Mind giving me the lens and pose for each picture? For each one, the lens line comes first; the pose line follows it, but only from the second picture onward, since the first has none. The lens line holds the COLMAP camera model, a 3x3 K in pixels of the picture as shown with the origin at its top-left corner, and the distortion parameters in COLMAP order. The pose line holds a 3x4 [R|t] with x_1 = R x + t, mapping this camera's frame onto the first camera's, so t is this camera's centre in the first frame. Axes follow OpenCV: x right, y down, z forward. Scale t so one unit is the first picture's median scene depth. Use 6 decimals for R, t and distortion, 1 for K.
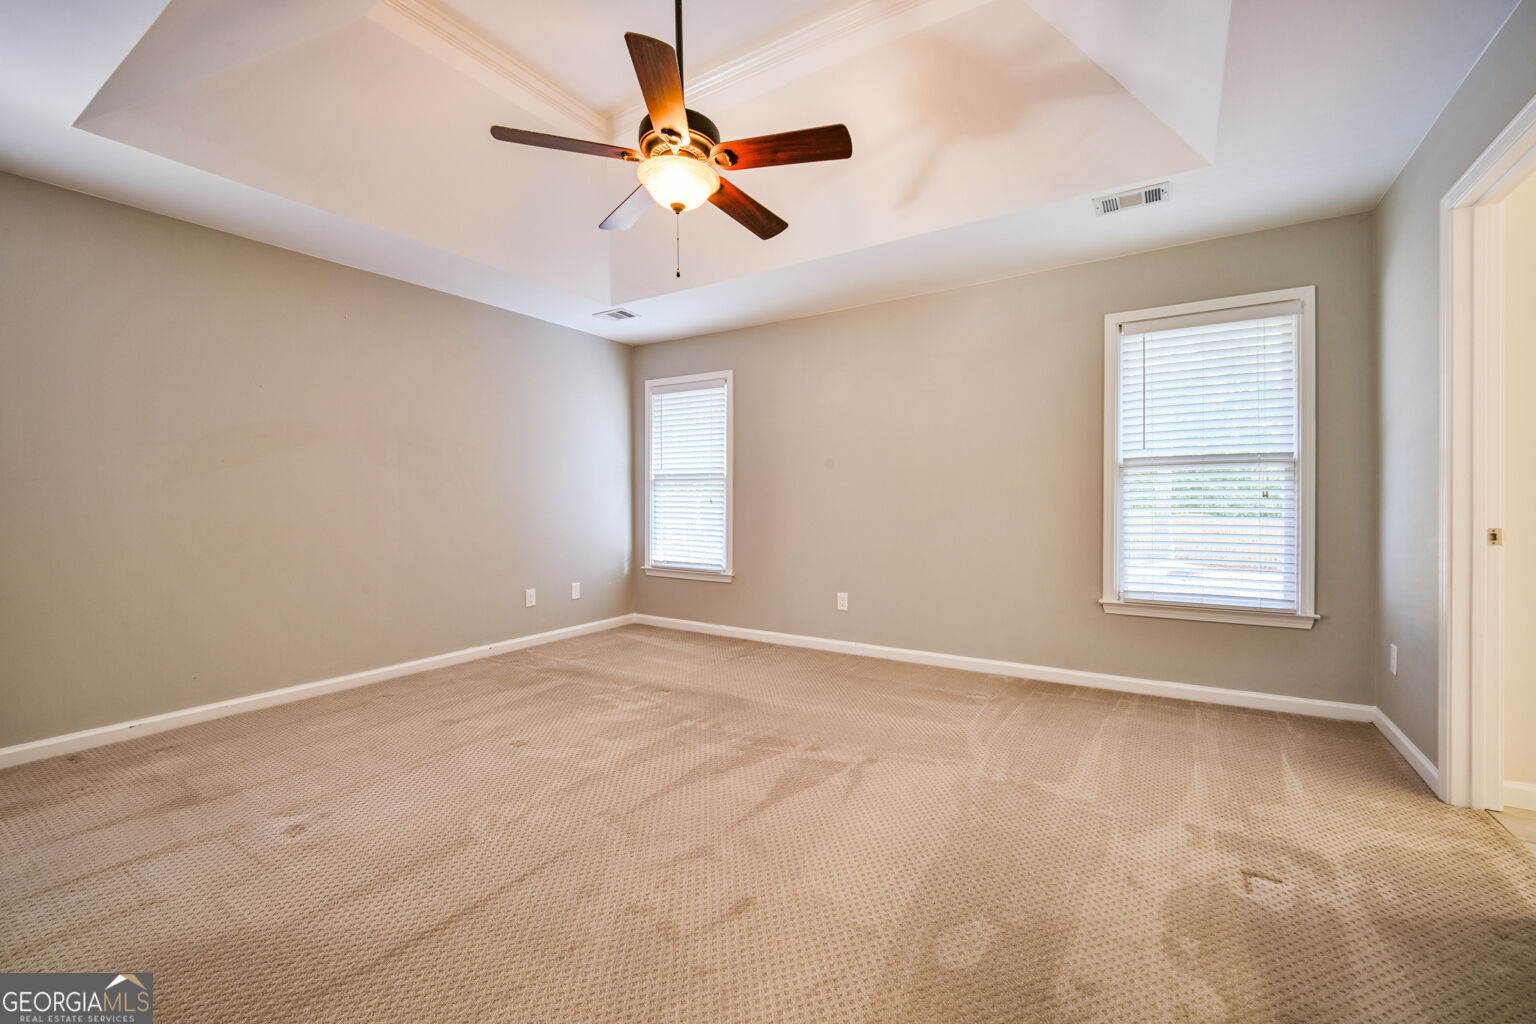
lens RADIAL K [[630.8, 0, 778.4], [0, 630.8, 508.8], [0, 0, 1]] dist [0.002133, -0.013045]
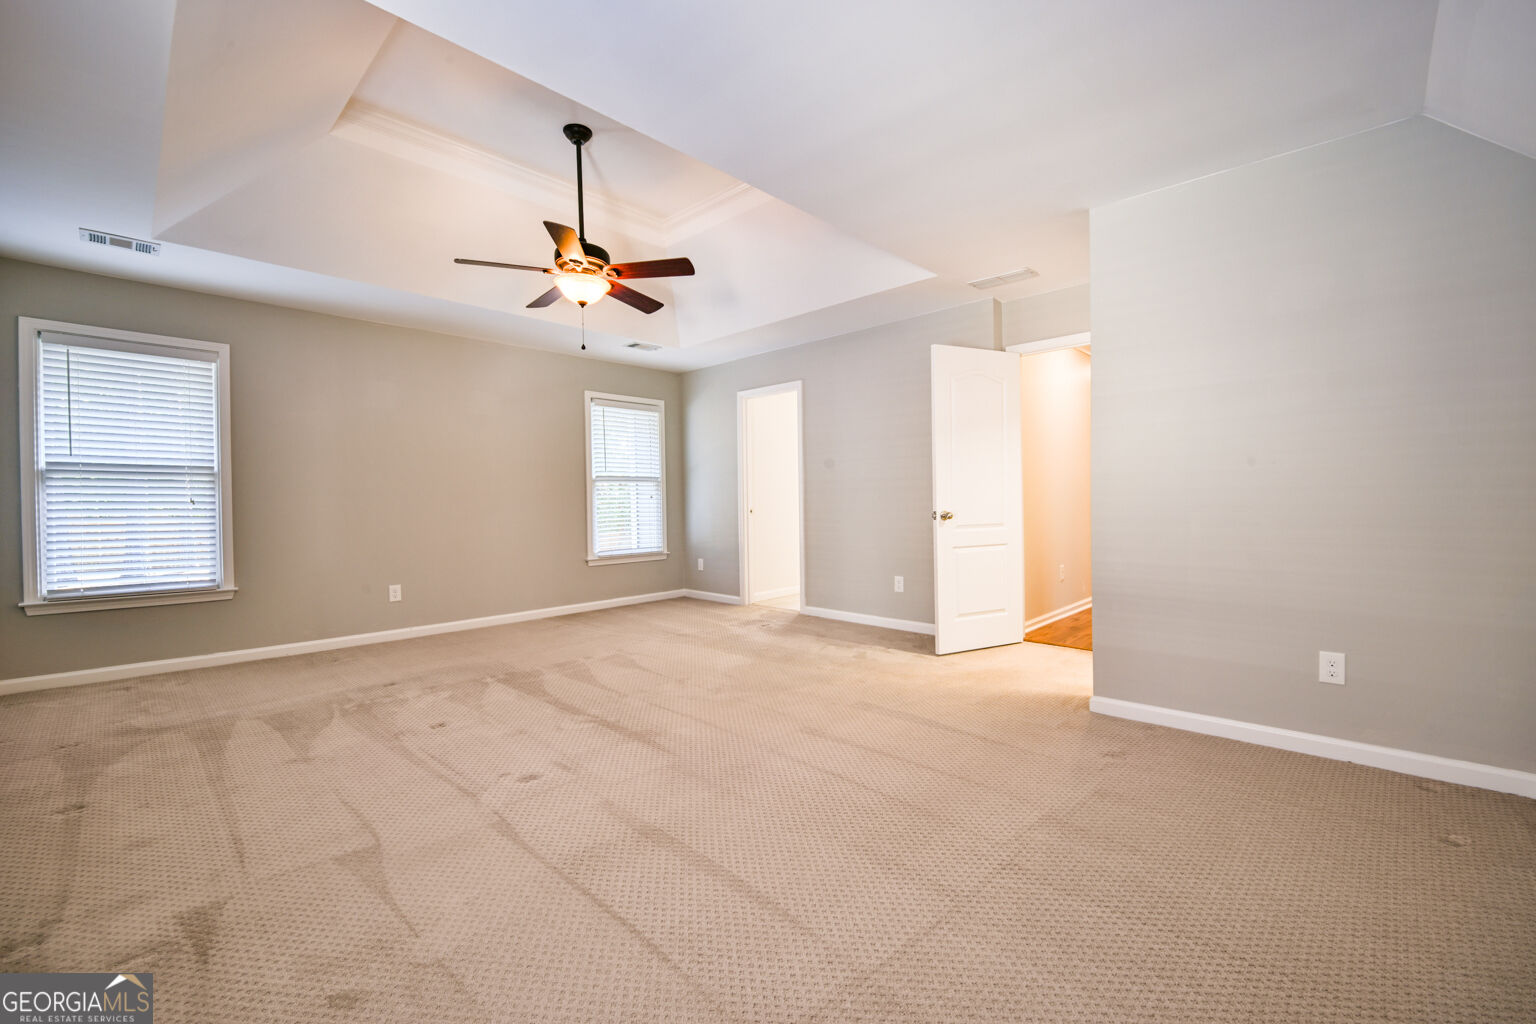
lens RADIAL K [[630.8, 0, 778.4], [0, 630.8, 508.8], [0, 0, 1]] dist [0.002133, -0.013045]
pose [[0.186936, -0.008746, 0.982333, -1.138792], [0.021459, 0.999758, 0.004817, 0.014024], [-0.982138, 0.020180, 0.187079, 0.198528]]
